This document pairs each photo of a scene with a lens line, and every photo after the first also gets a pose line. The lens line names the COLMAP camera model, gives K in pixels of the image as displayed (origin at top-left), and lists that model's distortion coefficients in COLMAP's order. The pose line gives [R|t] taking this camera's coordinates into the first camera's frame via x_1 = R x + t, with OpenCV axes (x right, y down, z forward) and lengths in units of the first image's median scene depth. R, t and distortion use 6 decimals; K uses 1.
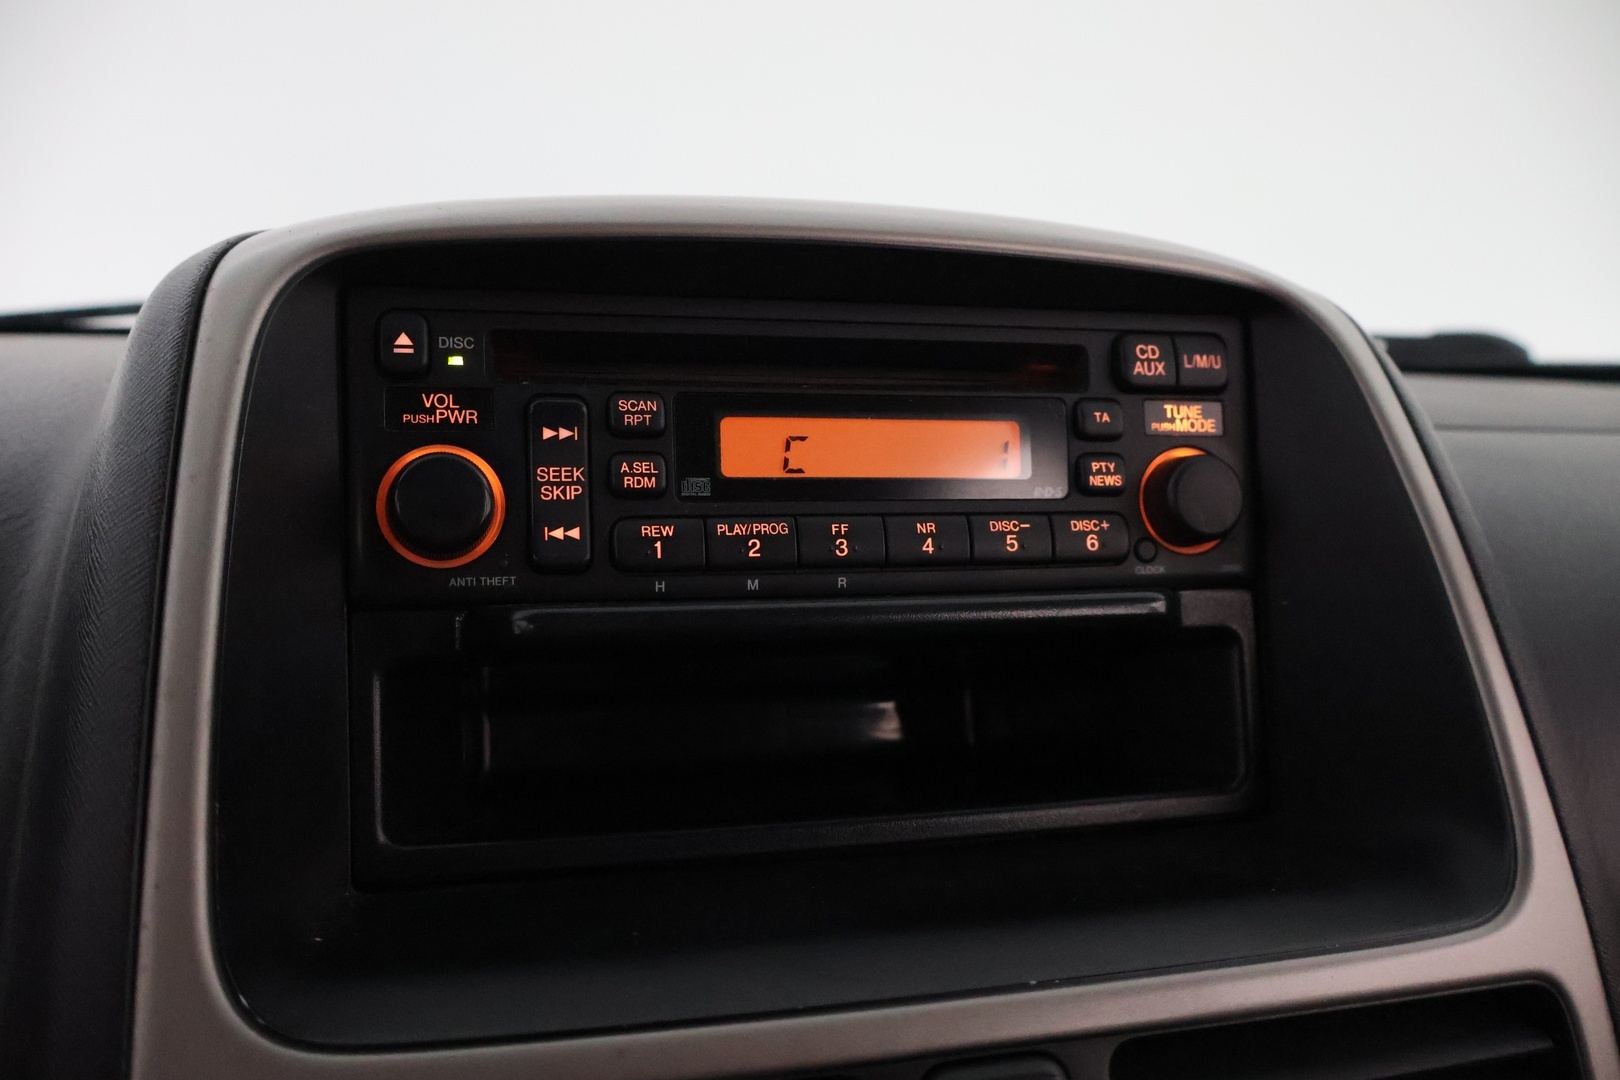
lens RADIAL K [[1355.6, 0, 810.0], [0, 1355.6, 540.0], [0, 0, 1]] dist [-0.003609, -0.000499]
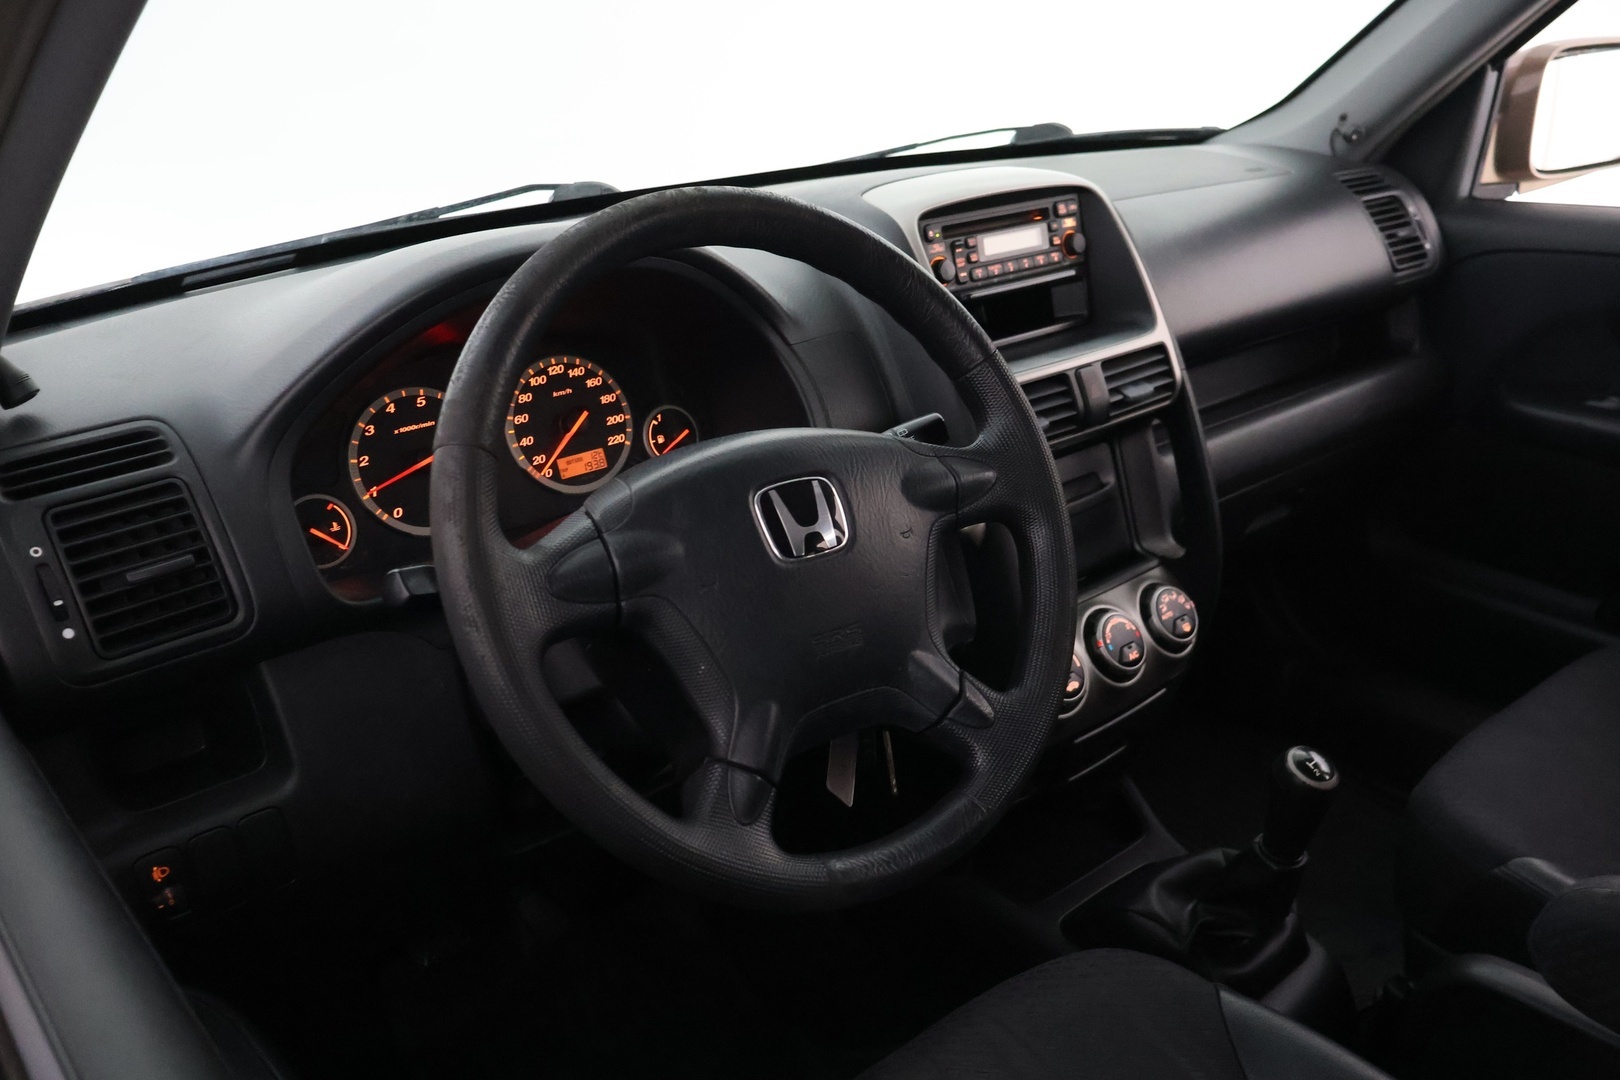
lens RADIAL K [[1355.6, 0, 810.0], [0, 1355.6, 540.0], [0, 0, 1]] dist [-0.003609, -0.000499]
pose [[0.913324, -0.200831, 0.354269, -2.174307], [0.104974, 0.956645, 0.271683, -0.391036], [-0.393472, -0.210945, 0.894808, -2.627250]]
